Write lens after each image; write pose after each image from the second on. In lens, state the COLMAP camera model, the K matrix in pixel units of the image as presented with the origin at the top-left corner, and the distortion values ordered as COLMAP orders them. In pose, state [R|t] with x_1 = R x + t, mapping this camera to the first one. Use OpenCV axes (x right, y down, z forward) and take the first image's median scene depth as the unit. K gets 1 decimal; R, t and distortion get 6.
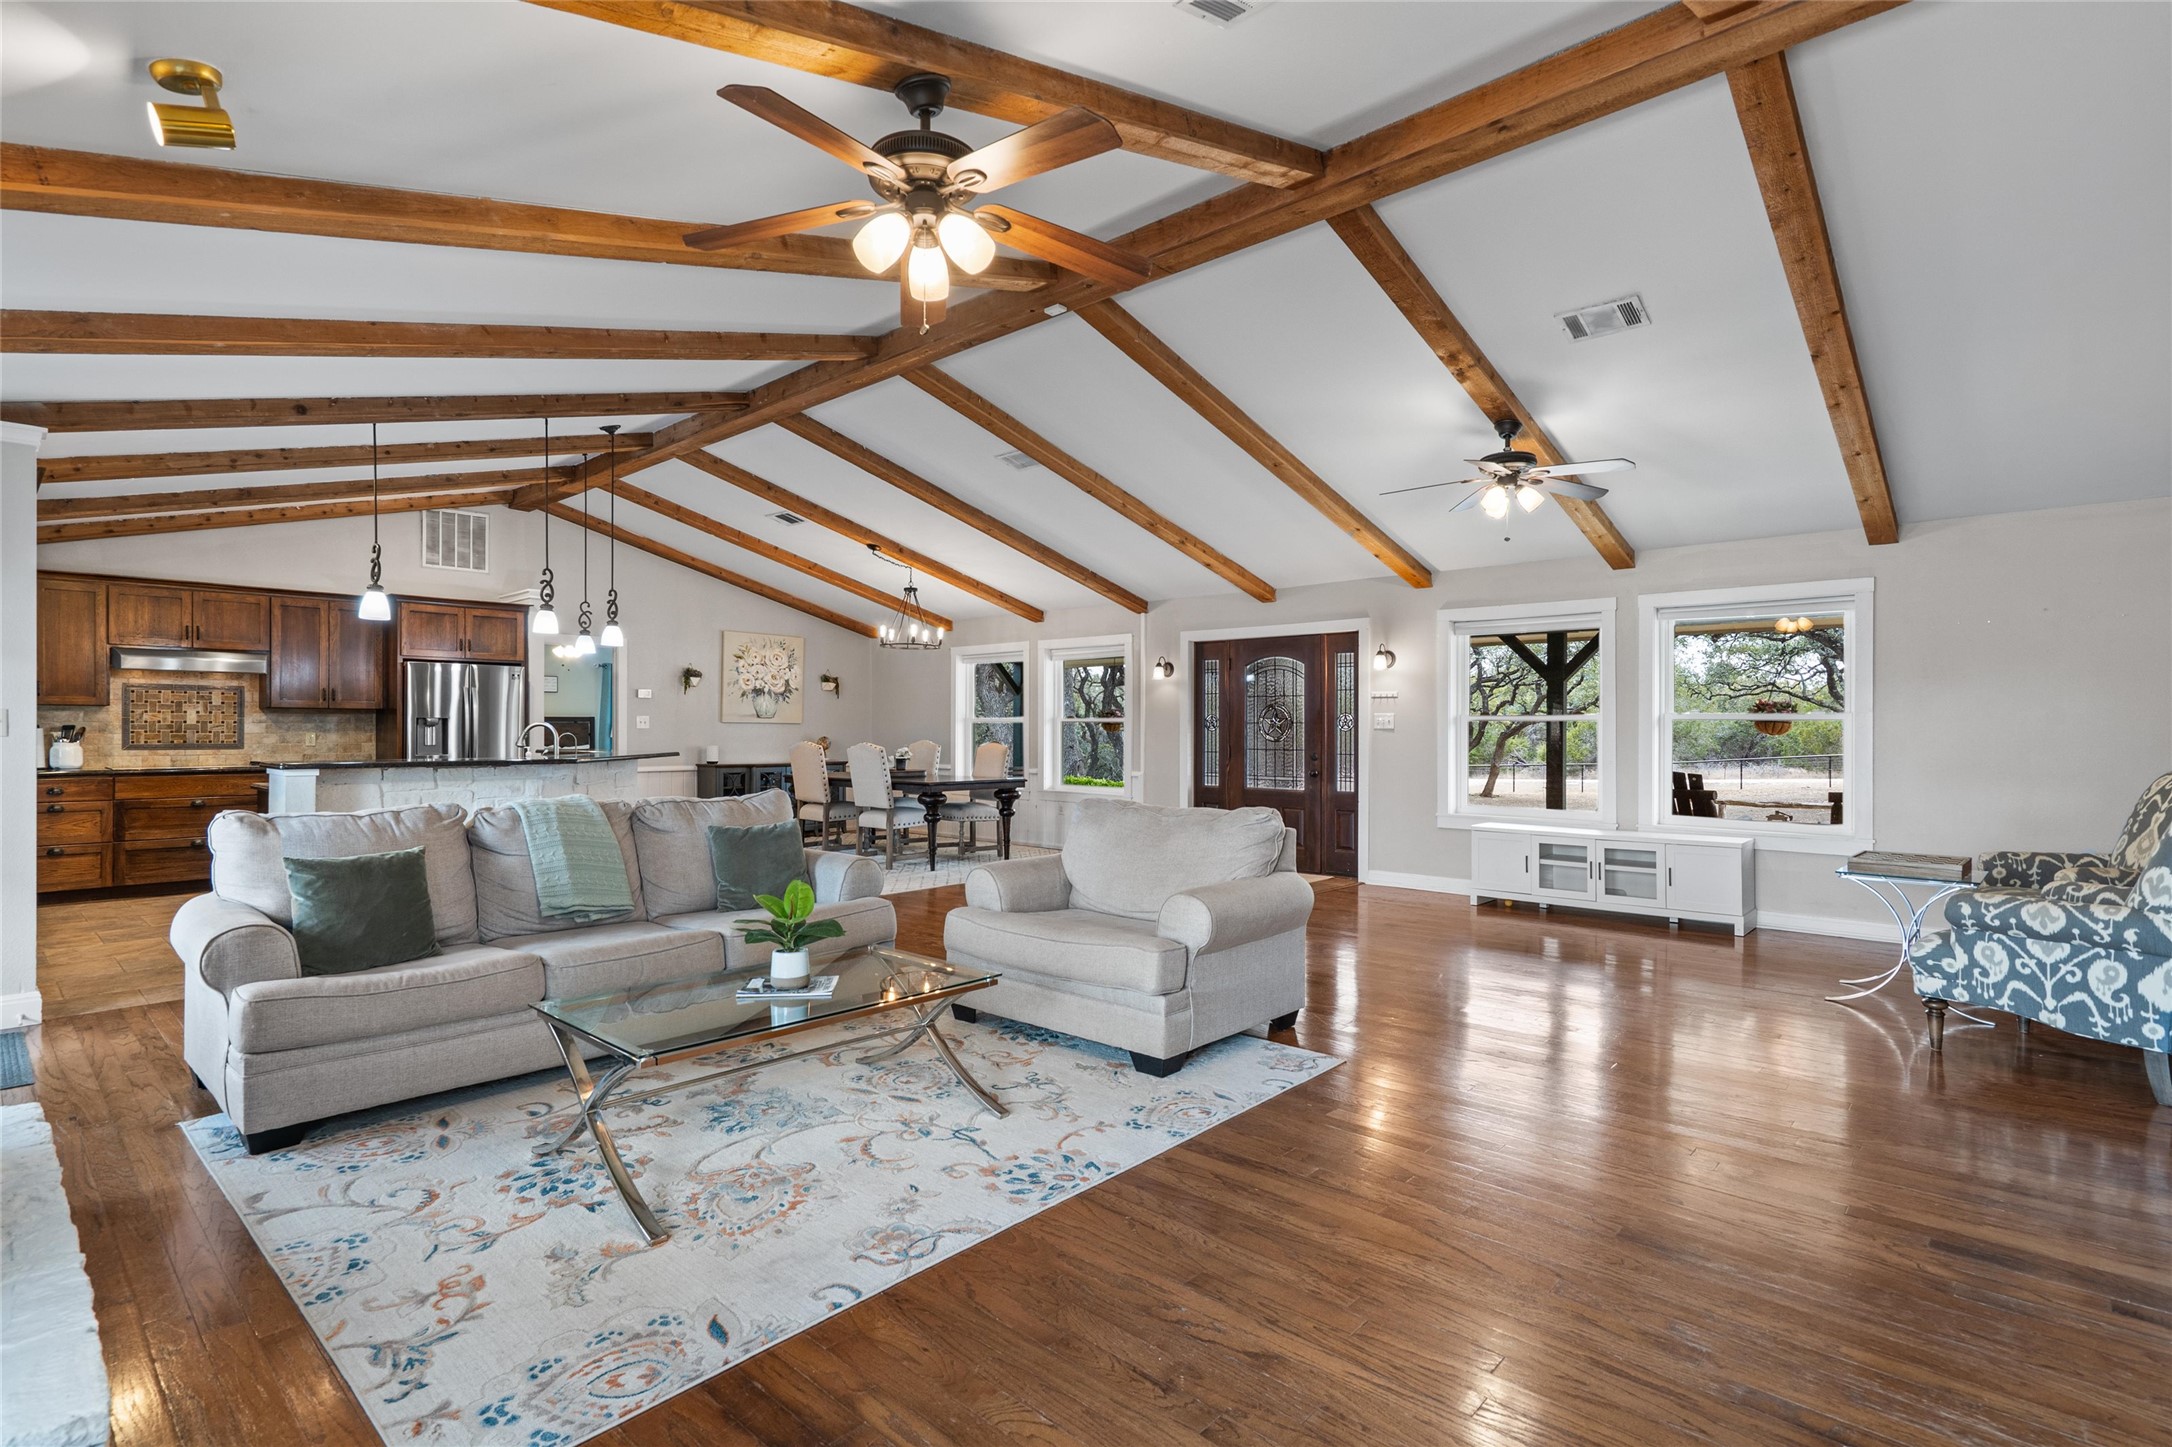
lens RADIAL K [[1055.5, 0, 1089.3], [0, 1055.5, 731.7], [0, 0, 1]] dist [-0.002694, -0.000480]
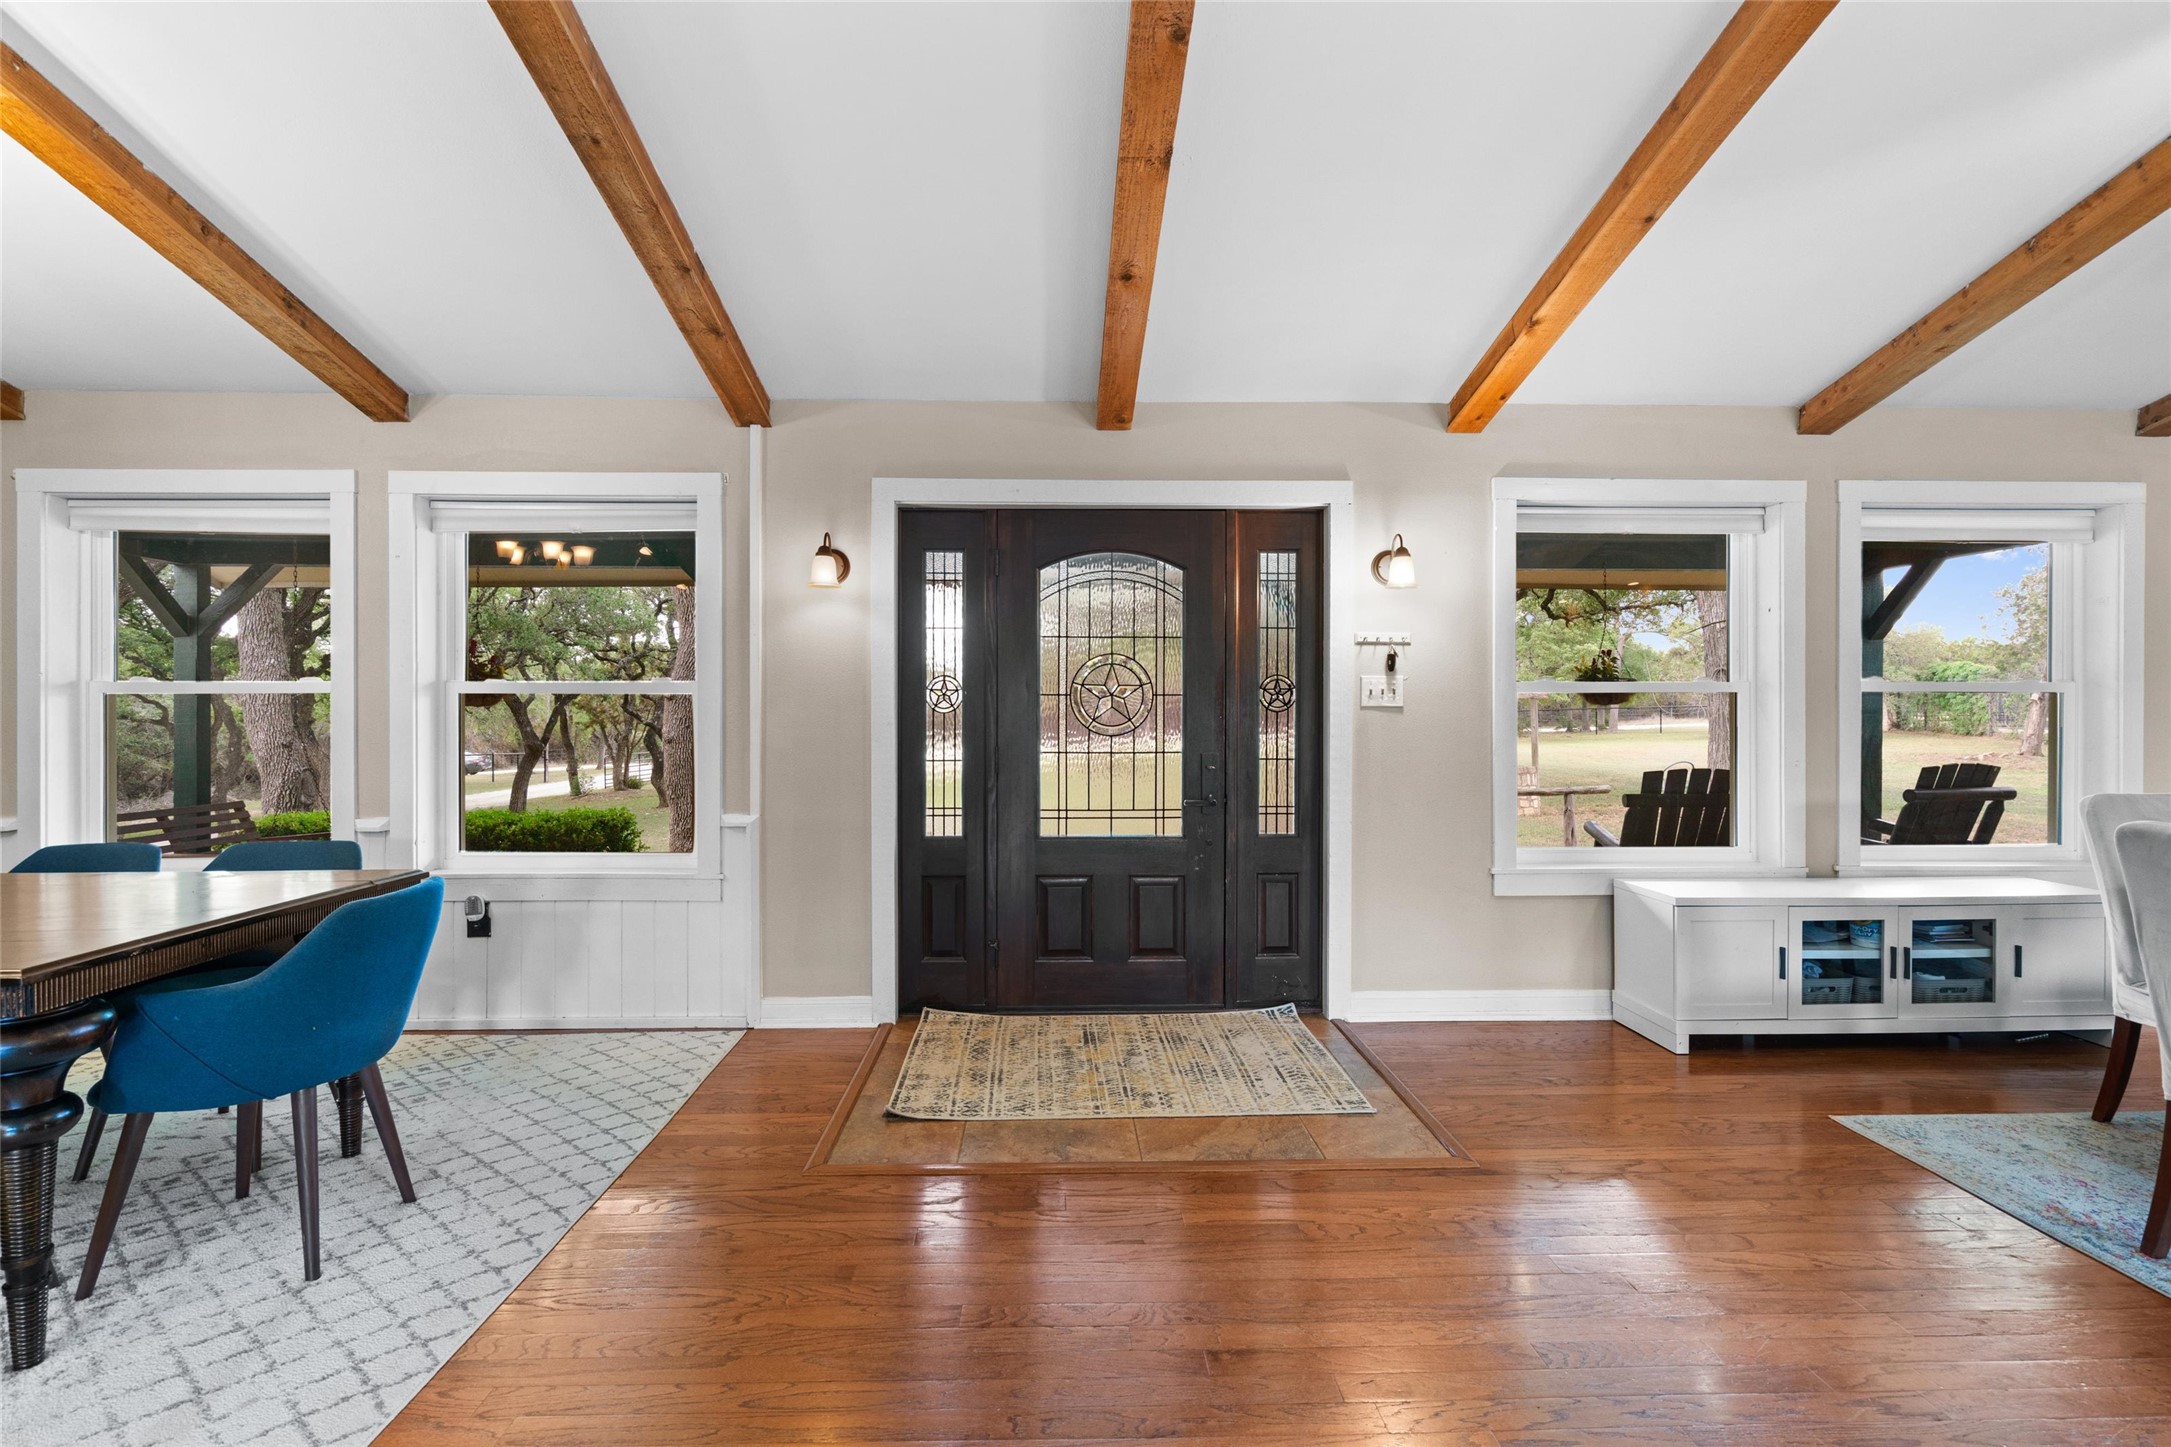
lens RADIAL K [[1081.3, 0, 1091.4], [0, 1081.3, 723.1], [0, 0, 1]] dist [-0.002387, -0.000688]
pose [[0.725615, -0.017650, 0.687875, -0.163726], [0.005392, 0.999786, 0.019966, -0.005099], [-0.688080, -0.010779, 0.725555, 0.680548]]
